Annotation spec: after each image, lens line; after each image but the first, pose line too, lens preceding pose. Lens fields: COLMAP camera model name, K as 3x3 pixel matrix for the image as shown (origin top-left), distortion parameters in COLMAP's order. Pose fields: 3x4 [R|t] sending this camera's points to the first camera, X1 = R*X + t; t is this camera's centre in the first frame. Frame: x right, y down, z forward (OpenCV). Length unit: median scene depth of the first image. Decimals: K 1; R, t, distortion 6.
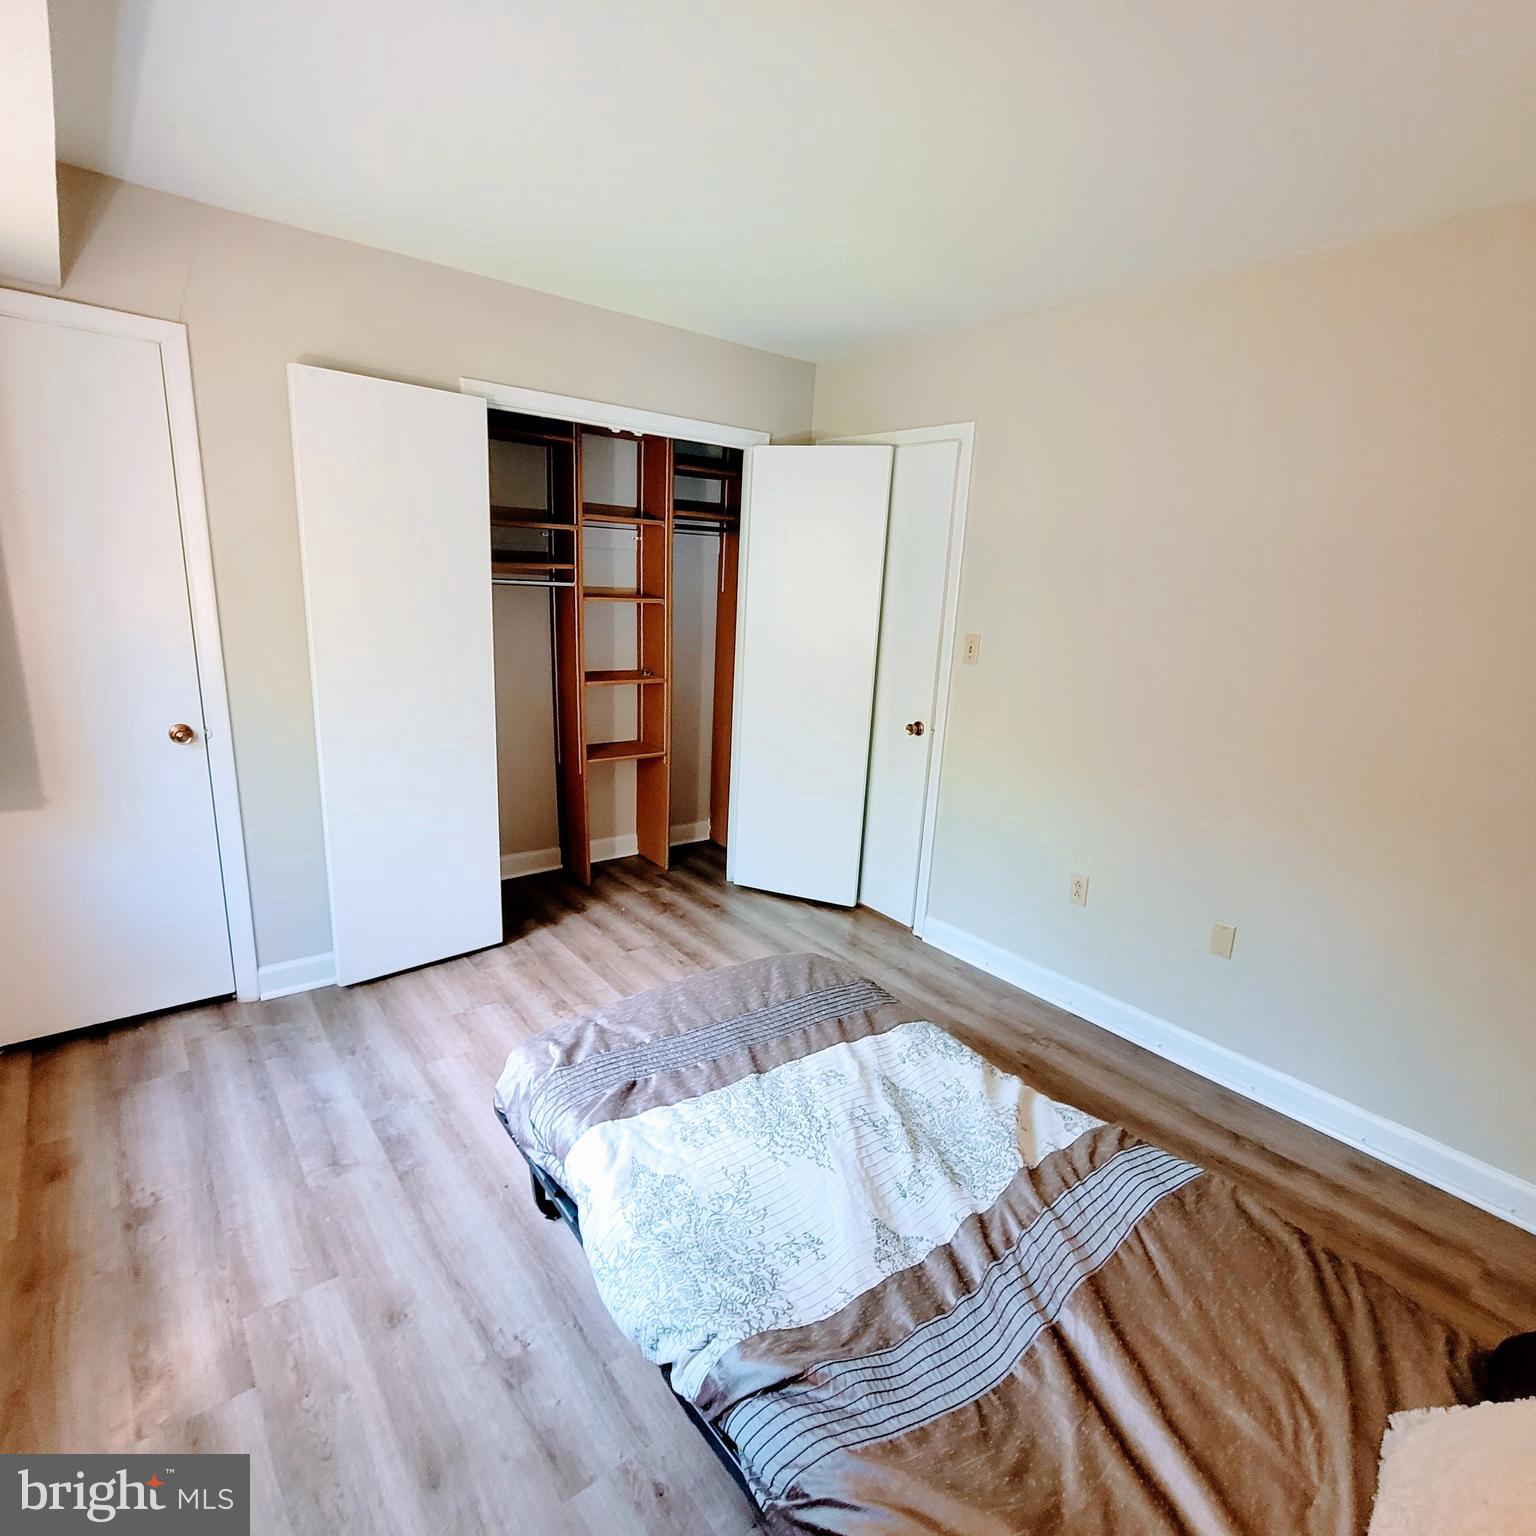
lens RADIAL K [[835.7, 0, 769.7], [0, 835.7, 776.8], [0, 0, 1]] dist [-0.002348, 0.000305]
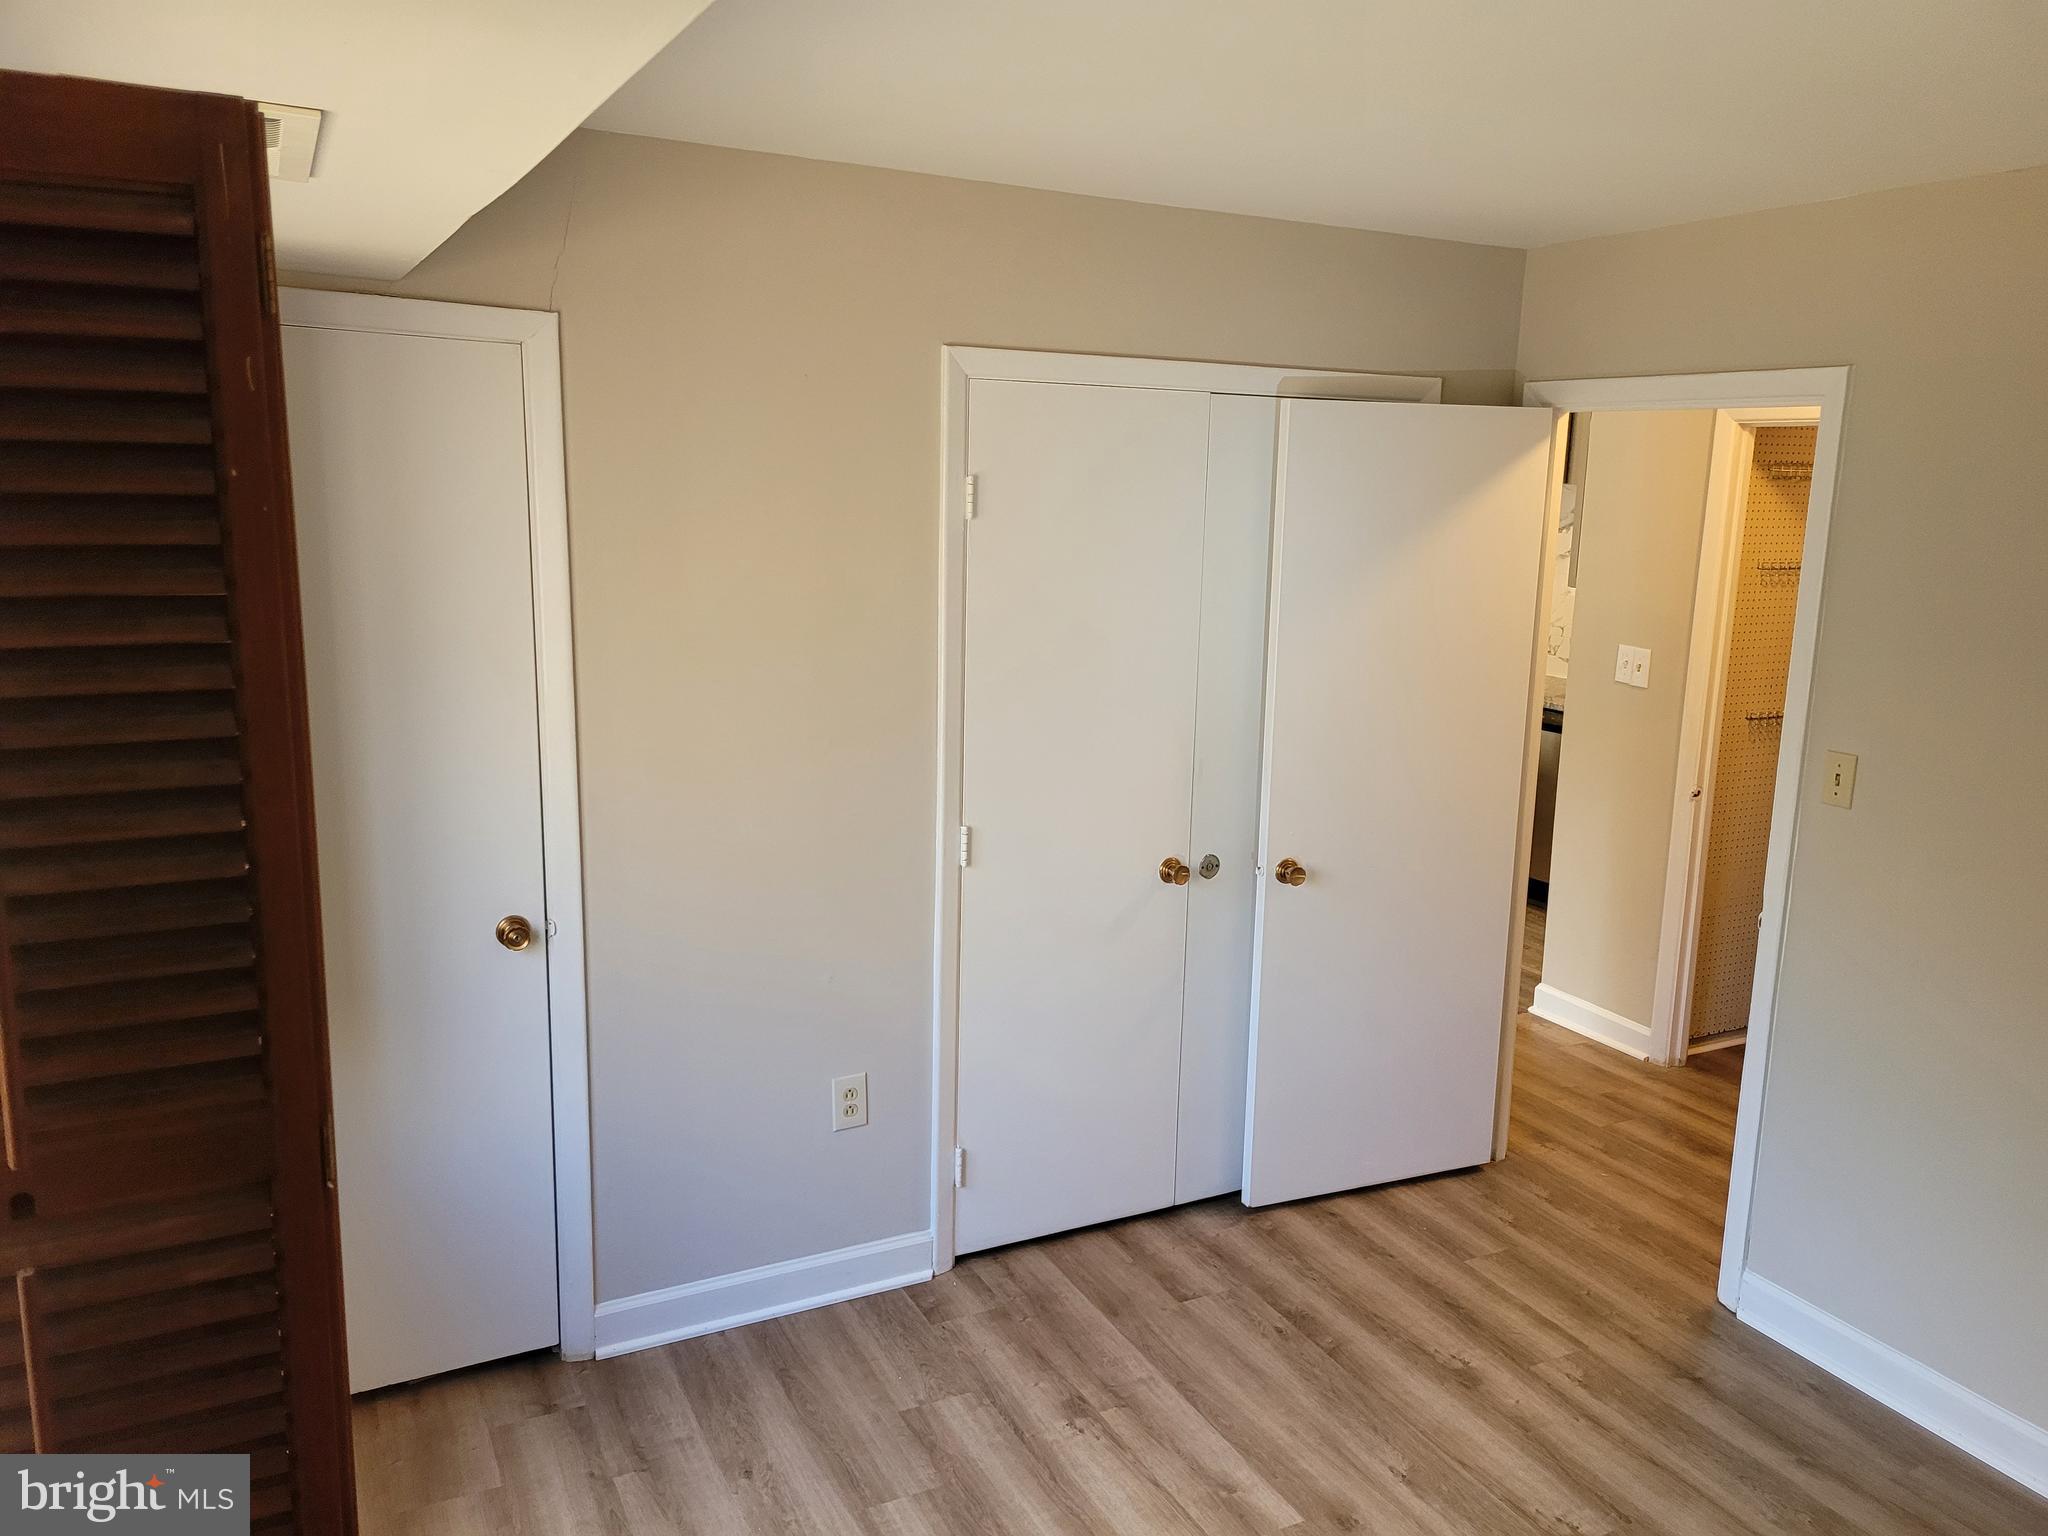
lens RADIAL K [[1534.4, 0, 1061.6], [0, 1534.4, 770.1], [0, 0, 1]] dist [0.048461, -0.033880]
pose [[0.982115, 0.012546, -0.187863, -0.063018], [-0.023541, 0.998130, -0.056413, -0.095851], [0.186804, 0.059827, 0.980574, -0.063873]]
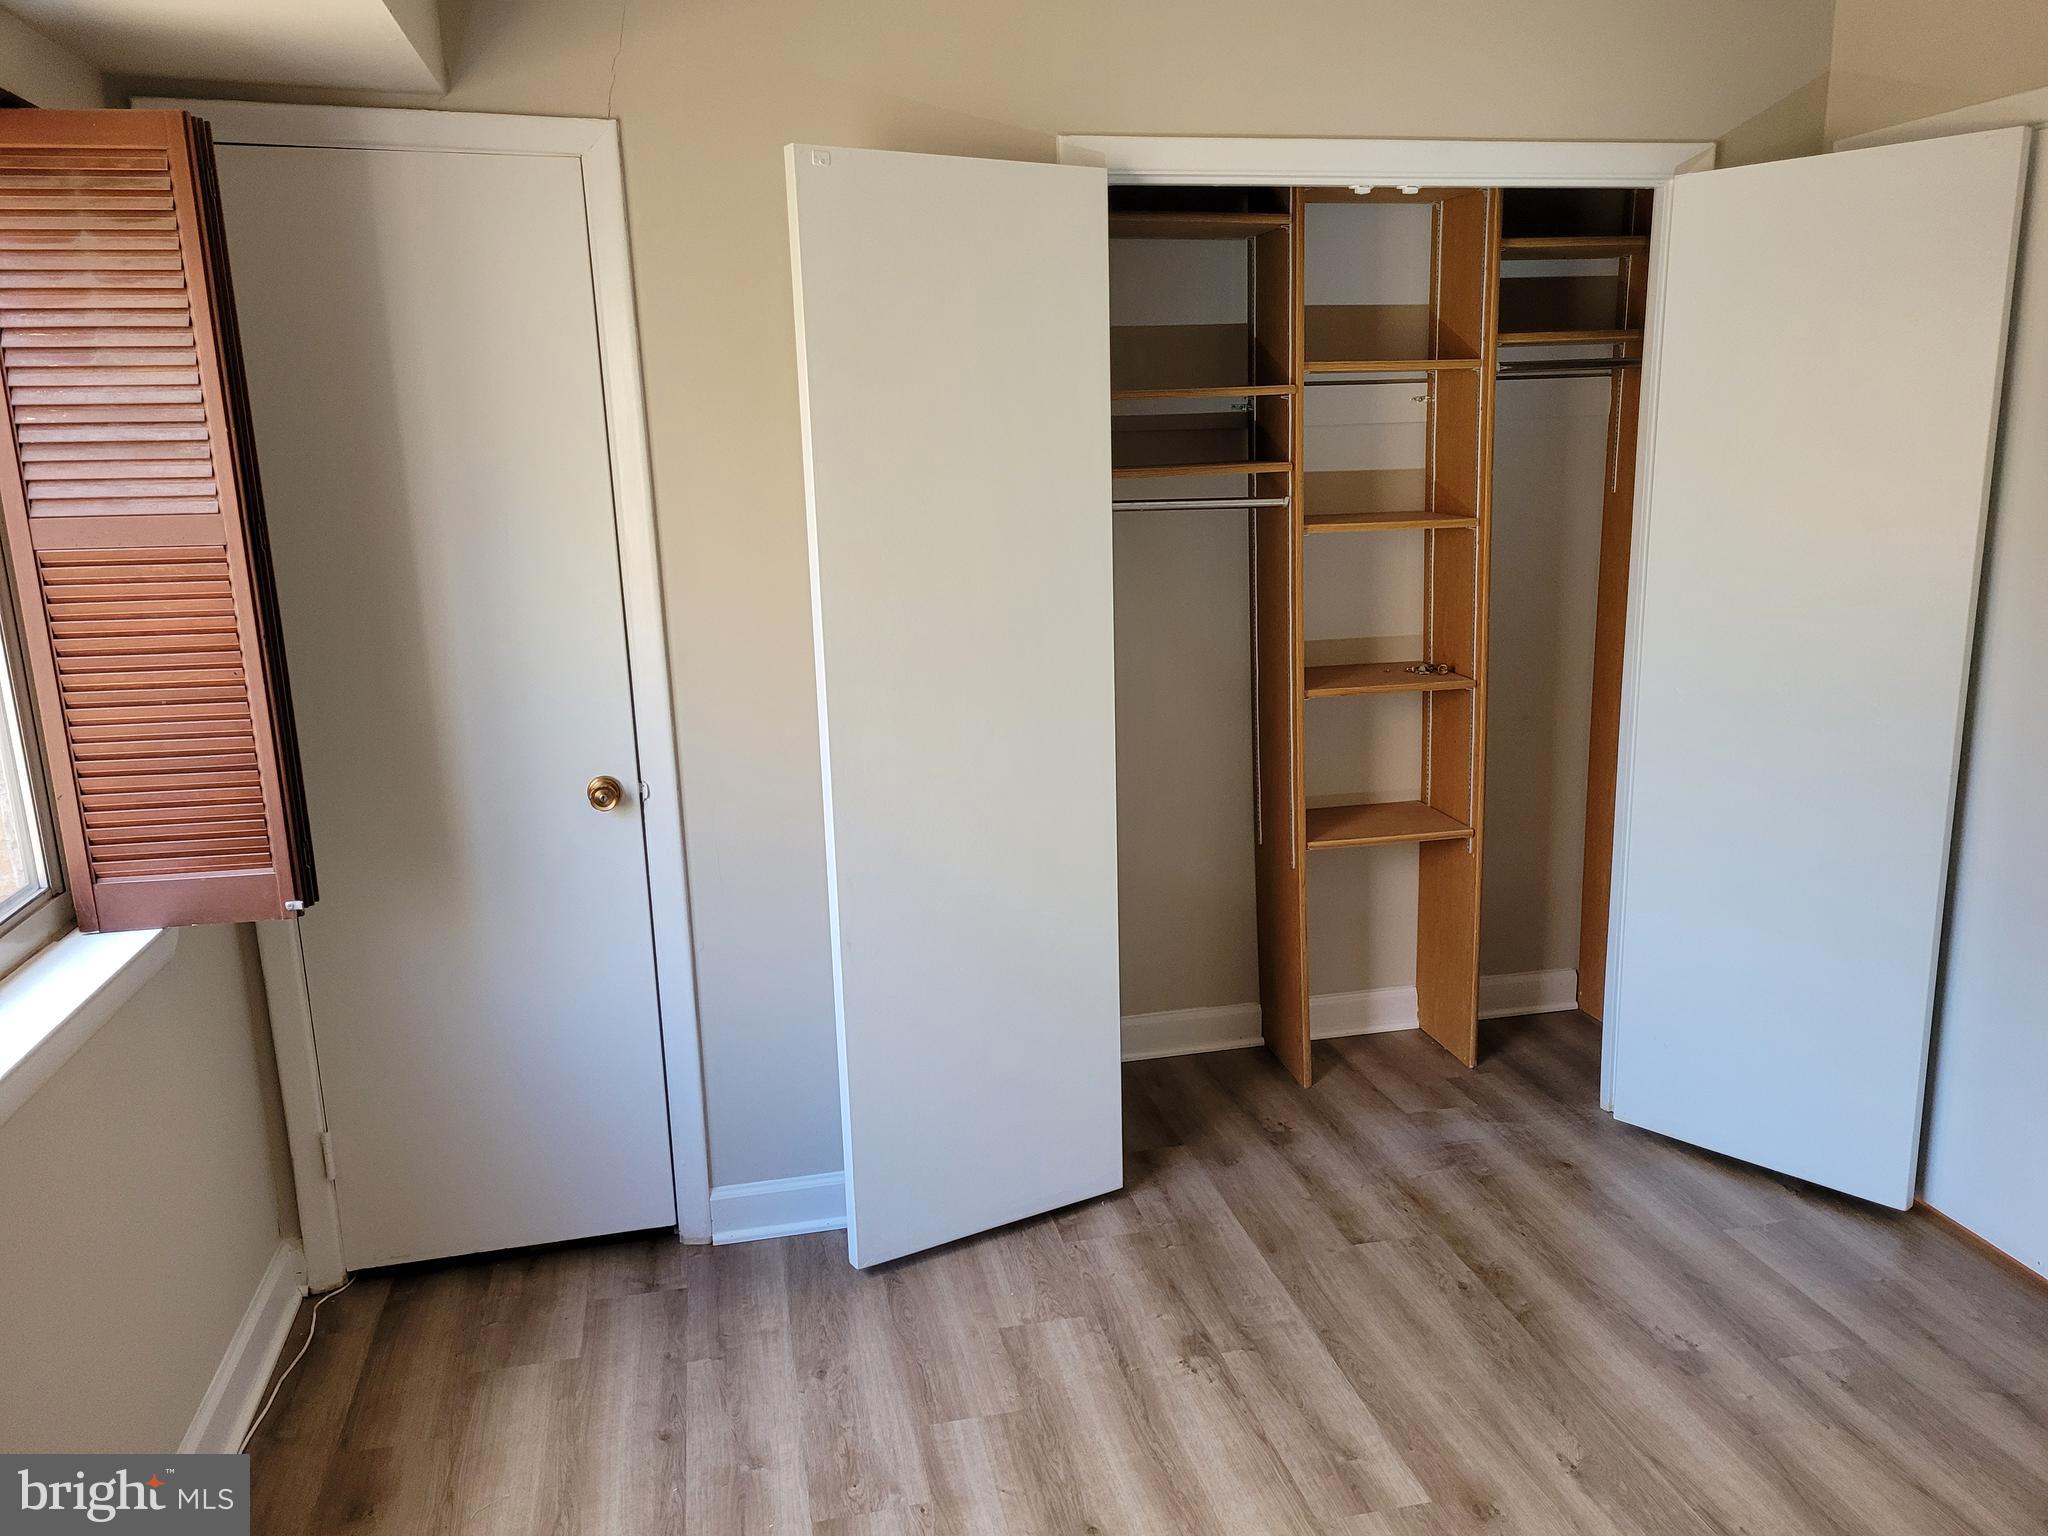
lens RADIAL K [[1534.4, 0, 1049.6], [0, 1534.4, 789.6], [0, 0, 1]] dist [0.048461, -0.033880]
pose [[0.897983, 0.025834, -0.439271, 0.064723], [-0.037028, 0.999171, -0.016931, -0.037923], [0.438470, 0.031469, 0.898195, 0.109457]]
